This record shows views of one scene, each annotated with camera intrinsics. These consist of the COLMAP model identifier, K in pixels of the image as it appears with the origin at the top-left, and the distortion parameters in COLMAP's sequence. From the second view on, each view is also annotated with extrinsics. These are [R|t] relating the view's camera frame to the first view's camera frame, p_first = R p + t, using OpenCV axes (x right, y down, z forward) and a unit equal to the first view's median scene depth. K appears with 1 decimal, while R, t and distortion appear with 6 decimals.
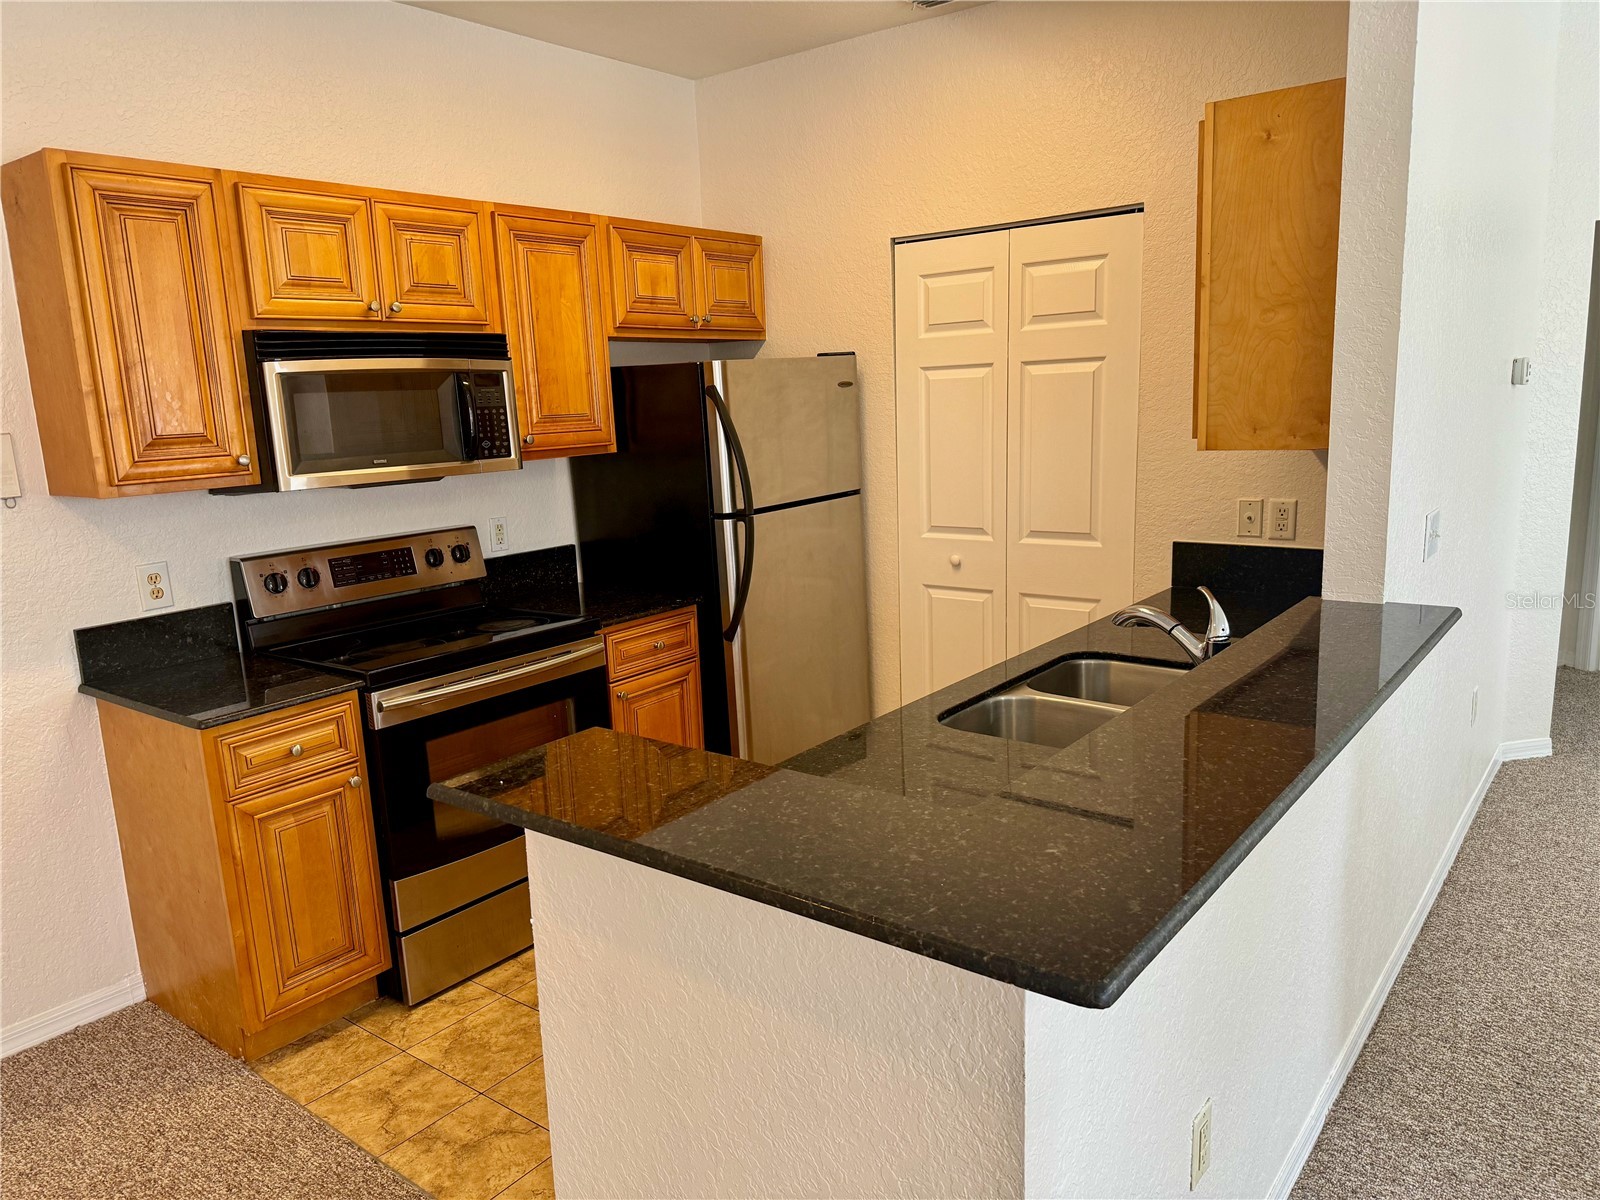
lens RADIAL K [[1120.8, 0, 799.6], [0, 1120.8, 597.0], [0, 0, 1]] dist [0.119292, -0.191810]
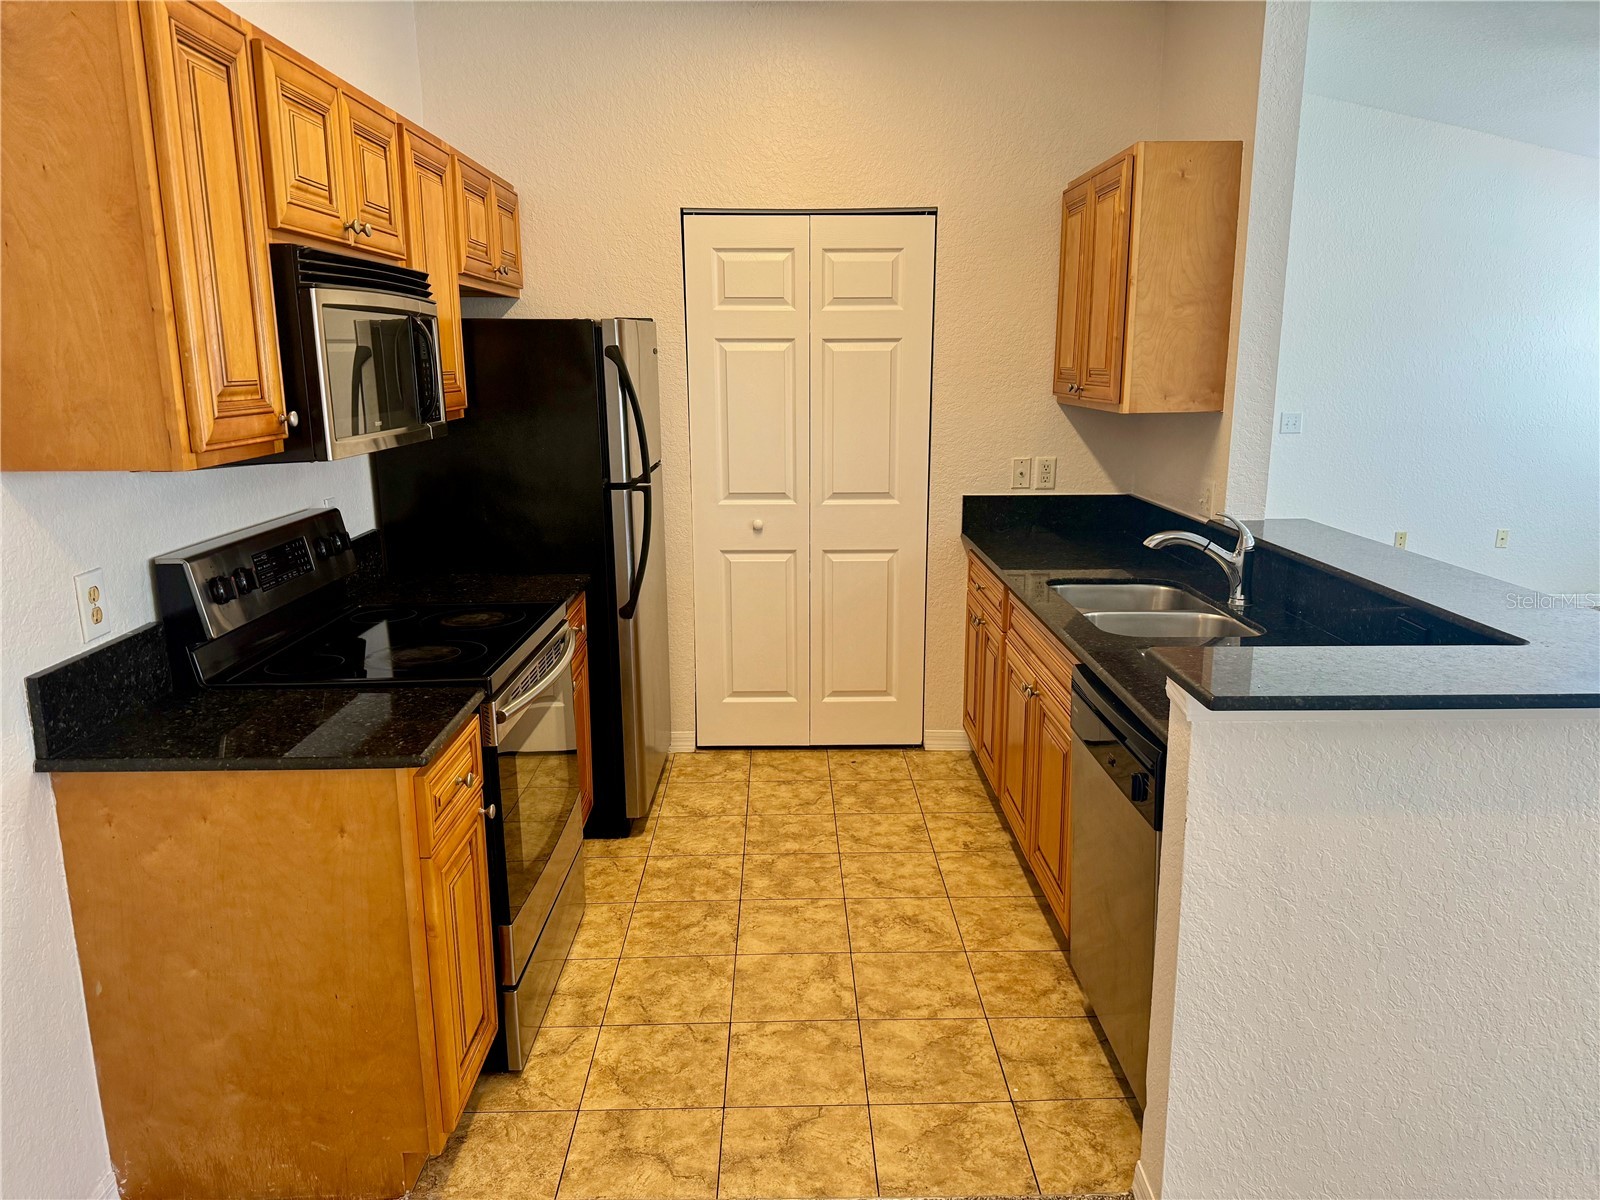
lens RADIAL K [[1120.8, 0, 799.6], [0, 1120.8, 597.0], [0, 0, 1]] dist [0.119292, -0.191810]
pose [[0.780353, -0.093190, 0.618357, -0.587275], [0.087578, 0.995375, 0.039488, -0.003875], [-0.619176, 0.023340, 0.784905, 0.179477]]
